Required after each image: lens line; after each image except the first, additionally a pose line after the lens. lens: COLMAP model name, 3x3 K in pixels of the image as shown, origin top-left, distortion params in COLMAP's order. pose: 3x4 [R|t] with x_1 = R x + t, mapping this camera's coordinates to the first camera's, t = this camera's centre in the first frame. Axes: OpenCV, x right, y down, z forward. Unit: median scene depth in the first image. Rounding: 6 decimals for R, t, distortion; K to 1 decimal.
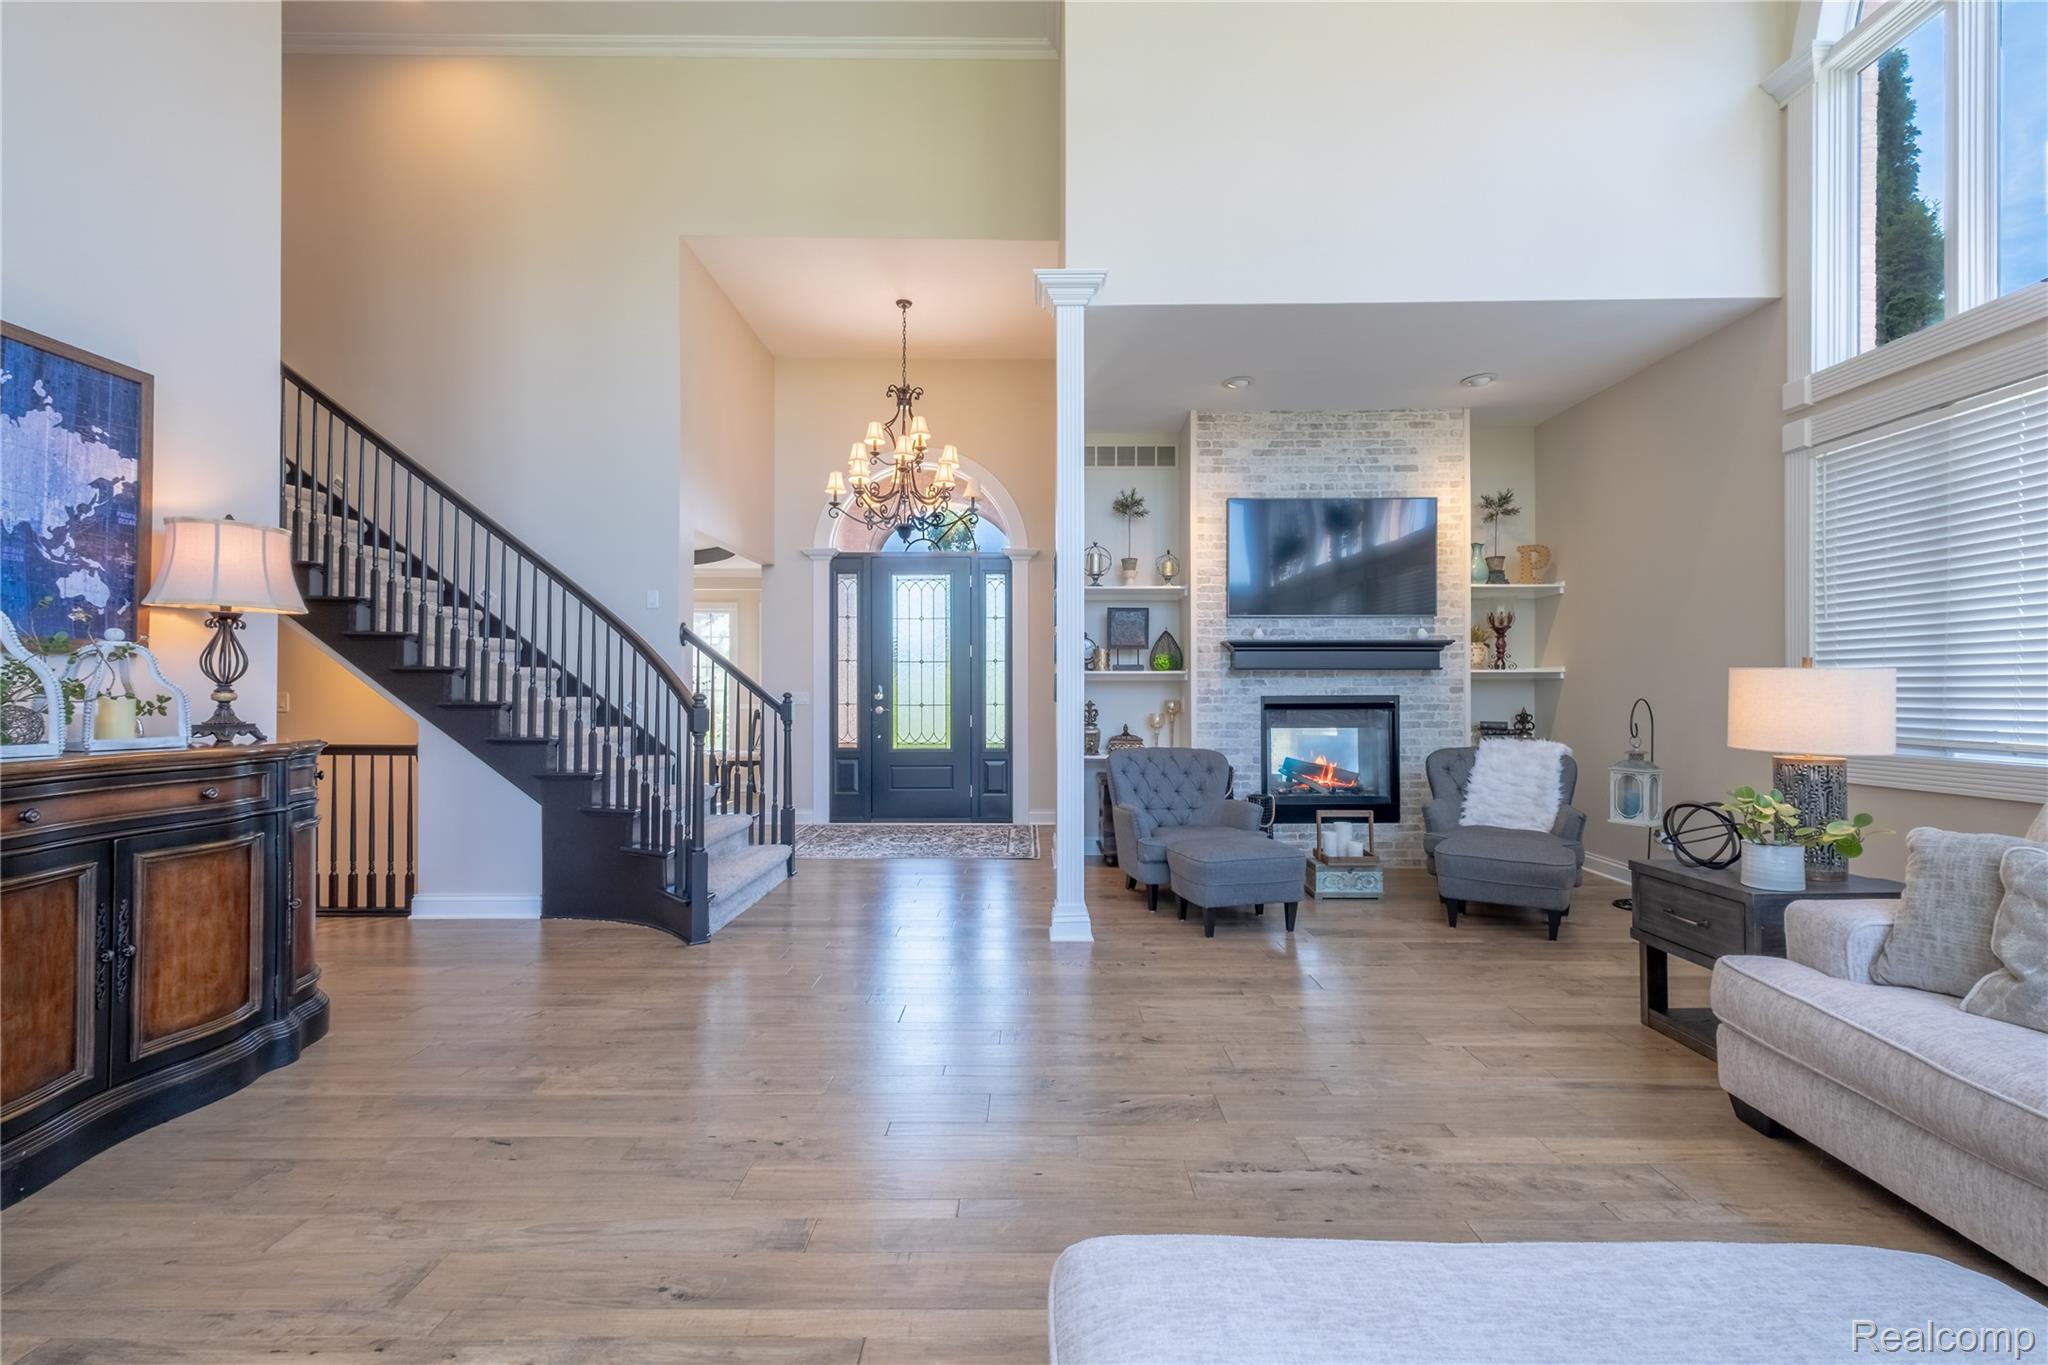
lens RADIAL K [[886.7, 0, 1031.5], [0, 886.7, 684.8], [0, 0, 1]] dist [0.016756, -0.003003]
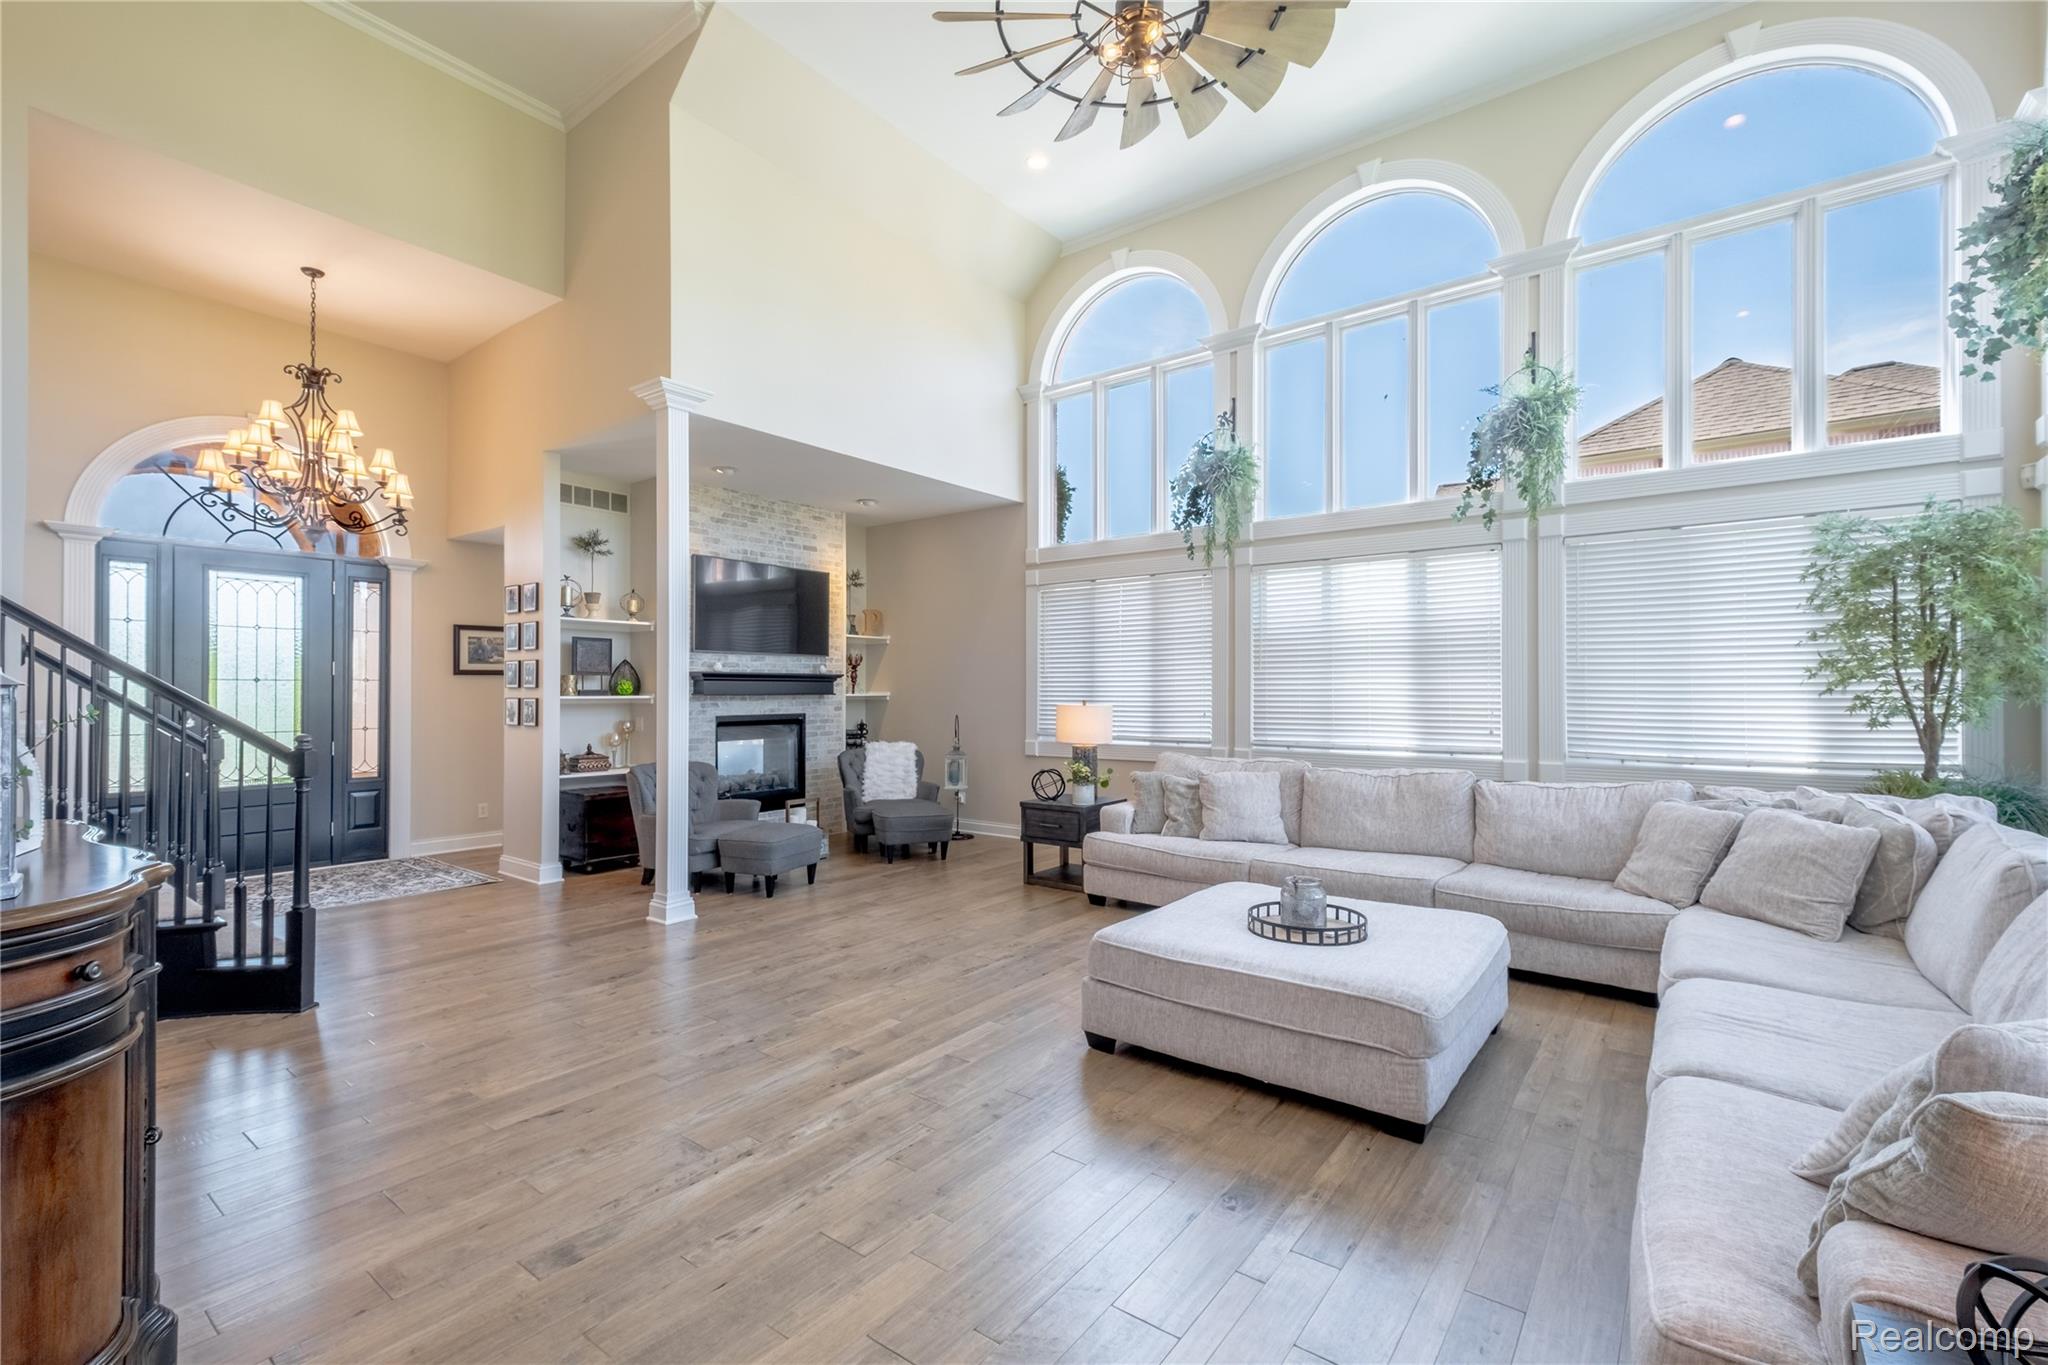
lens RADIAL K [[886.7, 0, 1037.3], [0, 886.7, 684.3], [0, 0, 1]] dist [0.016756, -0.003003]
pose [[0.596882, 0.006075, 0.802306, -0.517911], [-0.005453, 0.999979, -0.003514, -0.032861], [-0.802310, -0.002278, 0.596903, -0.114753]]
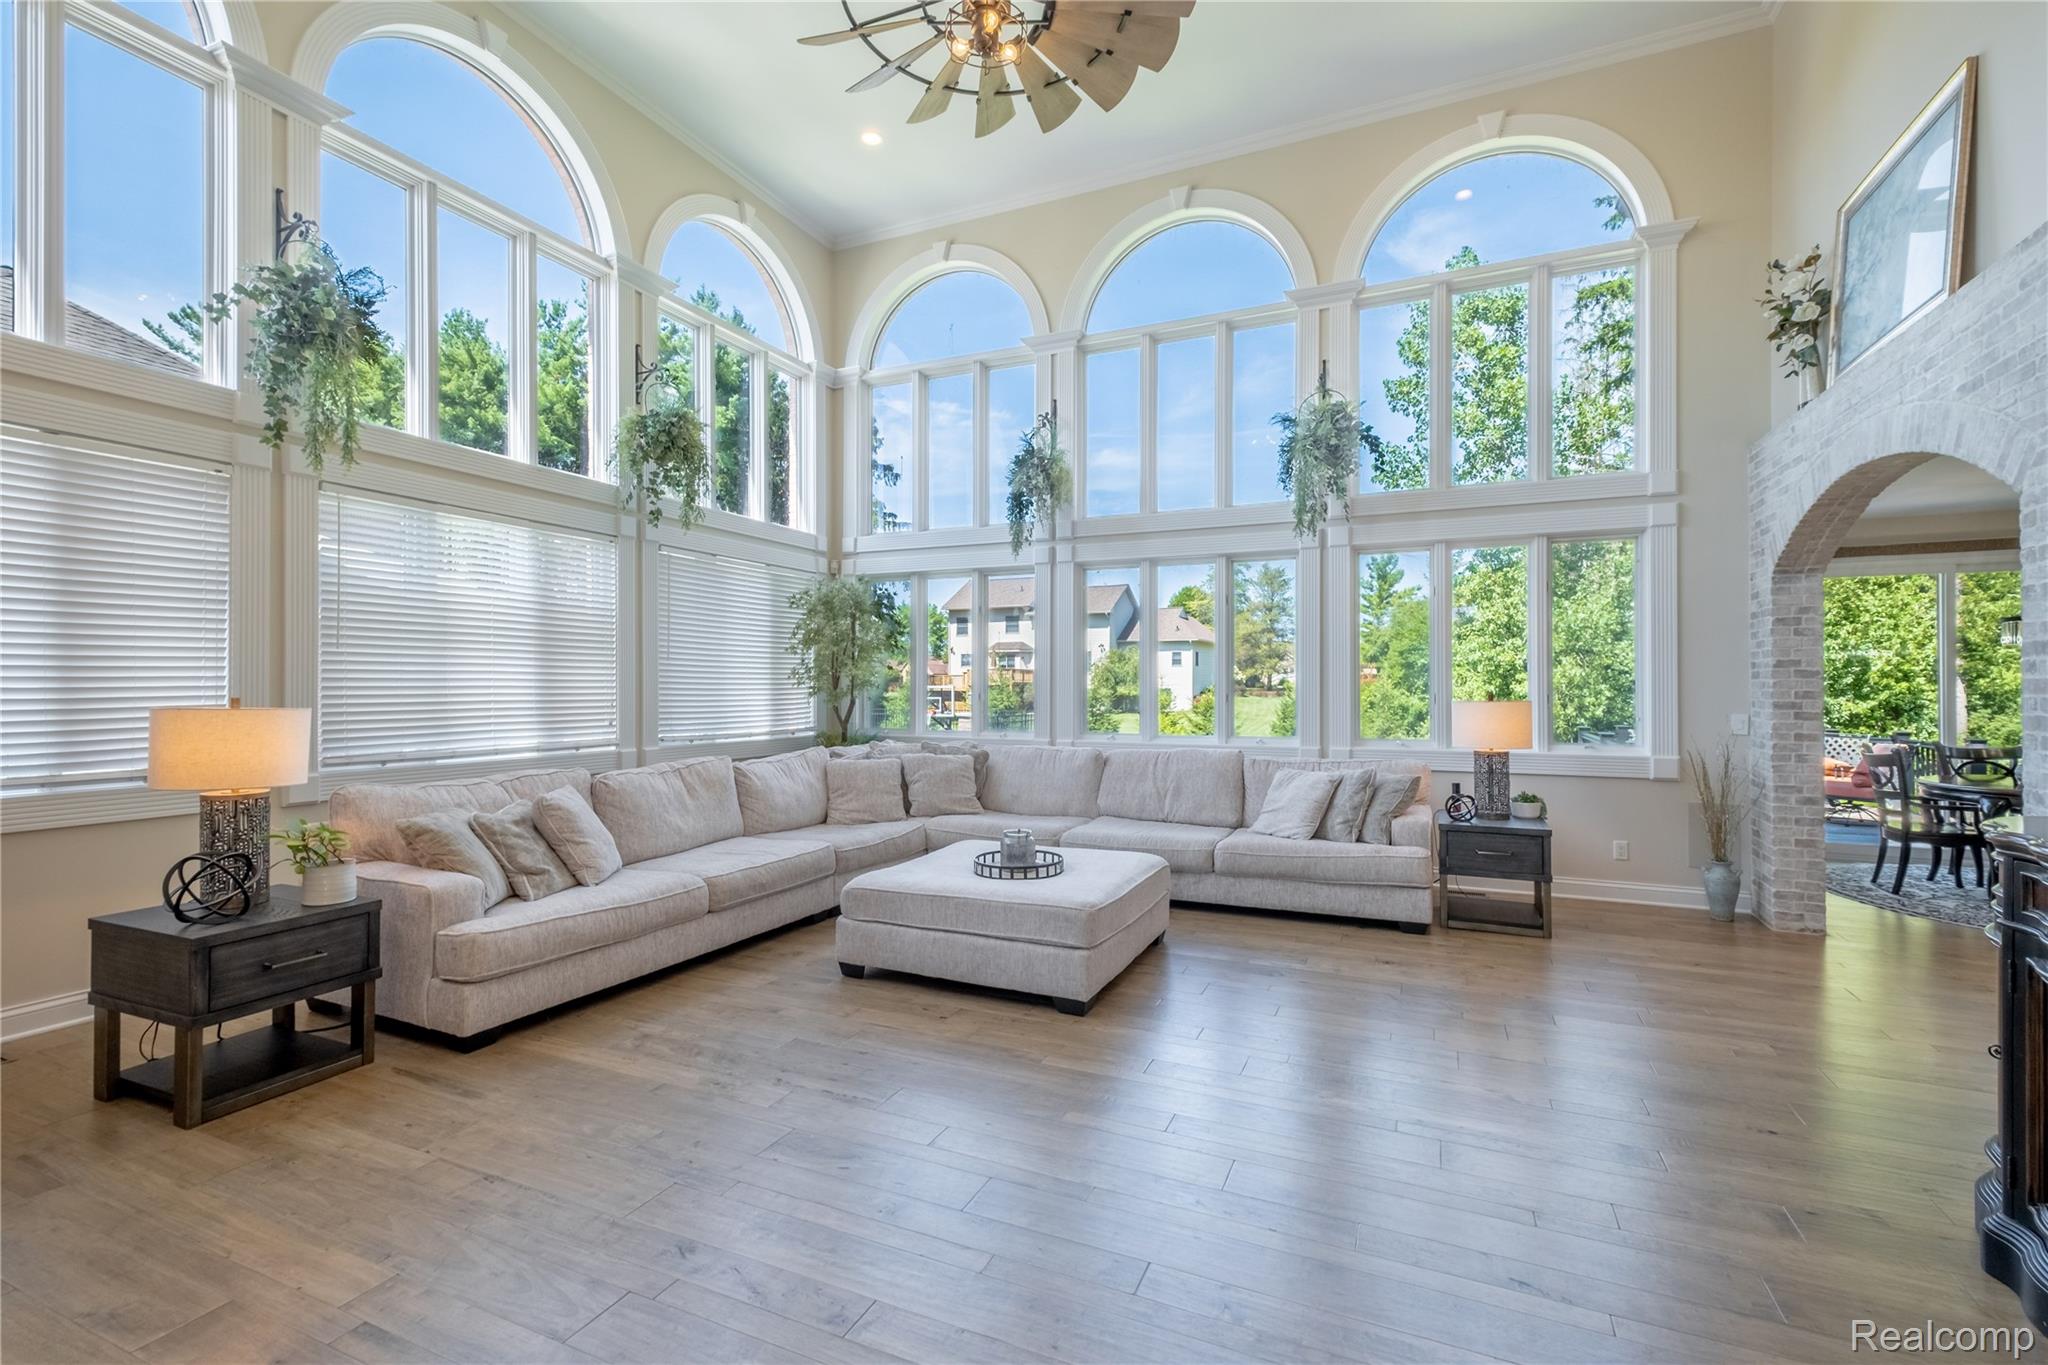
lens RADIAL K [[886.7, 0, 1012.2], [0, 886.7, 688.6], [0, 0, 1]] dist [0.016756, -0.003003]
pose [[-0.907773, -0.003759, 0.419445, -0.221054], [-0.006390, 0.999968, -0.004869, -0.022113], [-0.419413, -0.007100, -0.907768, 0.857916]]
